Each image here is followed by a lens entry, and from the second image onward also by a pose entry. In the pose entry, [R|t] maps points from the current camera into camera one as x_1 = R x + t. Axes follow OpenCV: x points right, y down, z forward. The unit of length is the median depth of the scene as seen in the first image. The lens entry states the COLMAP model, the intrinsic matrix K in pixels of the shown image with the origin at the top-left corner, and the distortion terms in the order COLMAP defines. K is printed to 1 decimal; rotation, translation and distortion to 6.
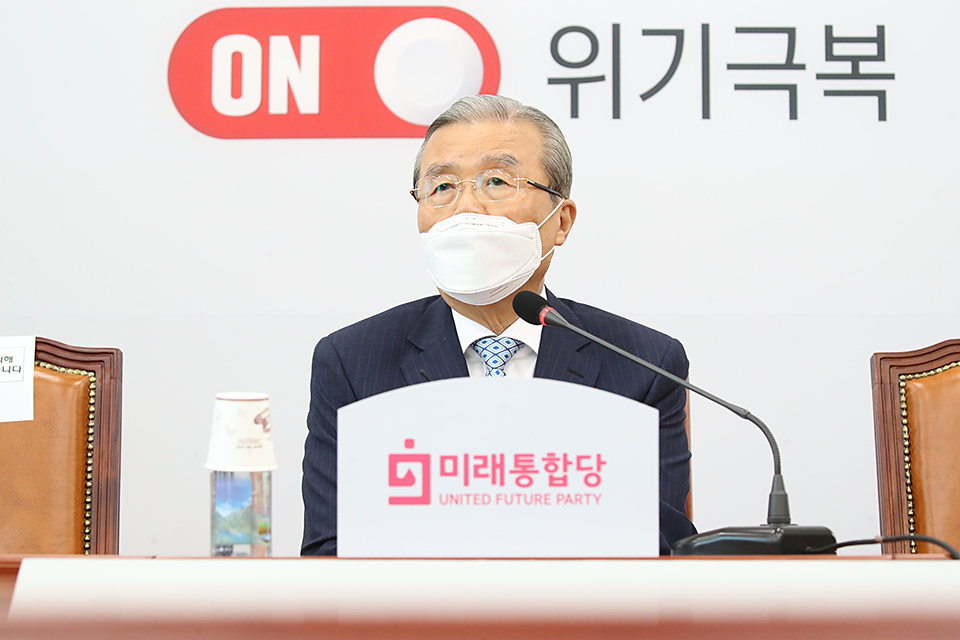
lens RADIAL K [[2955.8, 0, 480.0], [0, 2955.8, 320.0], [0, 0, 1]] dist [-0.244161, 0.471025]
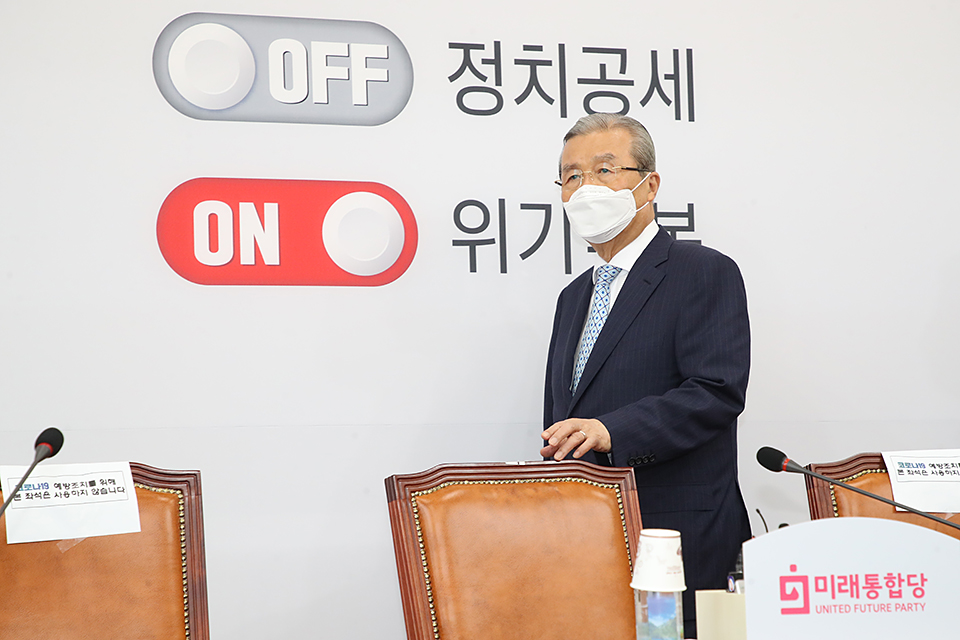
lens RADIAL K [[2387.5, 0, 493.3], [0, 2387.5, 337.5], [0, 0, 1]] dist [0.431818, -0.619557]
pose [[0.944288, 0.003274, 0.329103, -0.307339], [-0.002013, 0.999989, -0.004174, -0.034999], [-0.329113, 0.003279, 0.944285, 0.000730]]
